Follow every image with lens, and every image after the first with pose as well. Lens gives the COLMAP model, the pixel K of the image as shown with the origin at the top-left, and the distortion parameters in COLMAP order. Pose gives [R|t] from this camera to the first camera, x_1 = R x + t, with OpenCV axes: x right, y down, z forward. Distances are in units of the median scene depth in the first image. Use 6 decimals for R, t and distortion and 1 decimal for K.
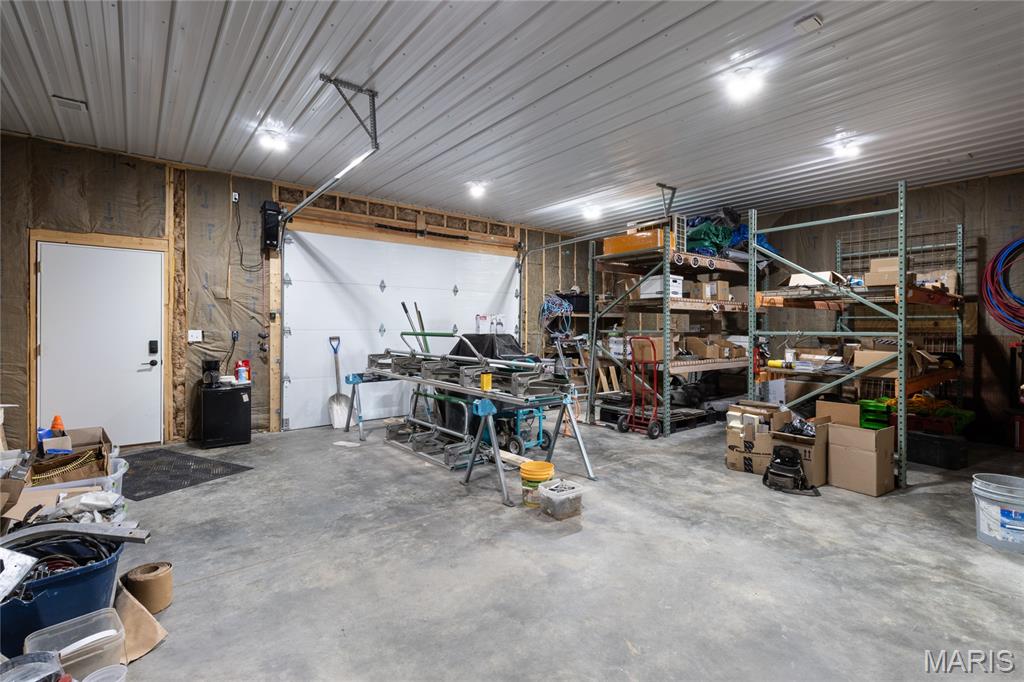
lens RADIAL K [[477.8, 0, 531.6], [0, 477.8, 326.7], [0, 0, 1]] dist [-0.002935, 0.001186]
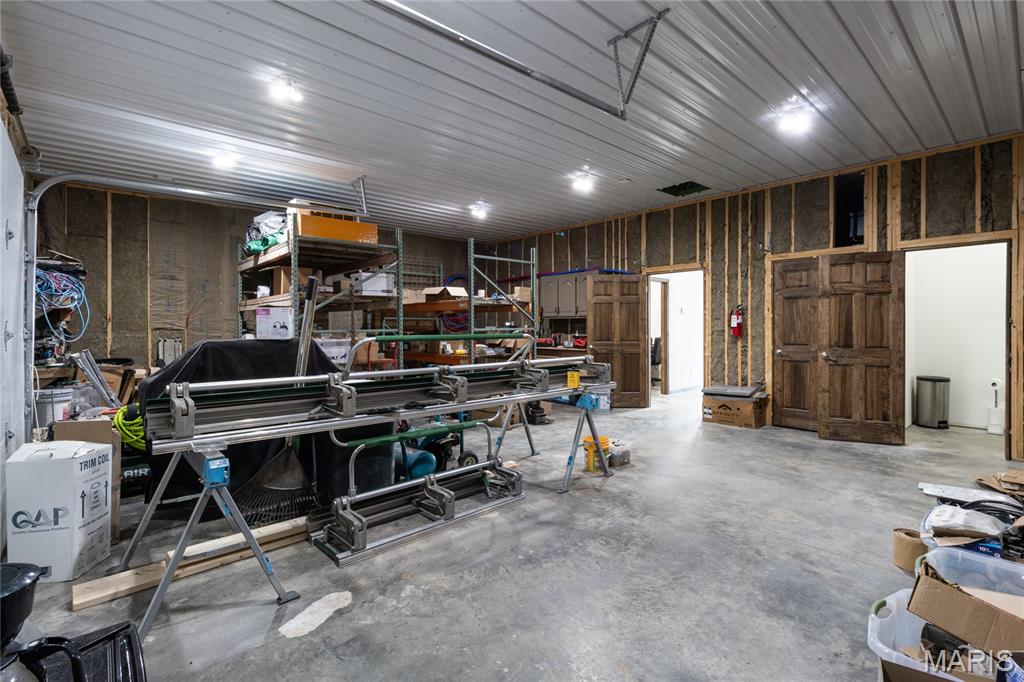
lens RADIAL K [[477.8, 0, 513.6], [0, 477.8, 331.3], [0, 0, 1]] dist [-0.002935, 0.001186]
pose [[-0.044408, -0.015051, 0.998900, -1.152325], [0.004539, 0.999873, 0.015268, -0.004083], [-0.999003, 0.005212, -0.044334, 1.218697]]
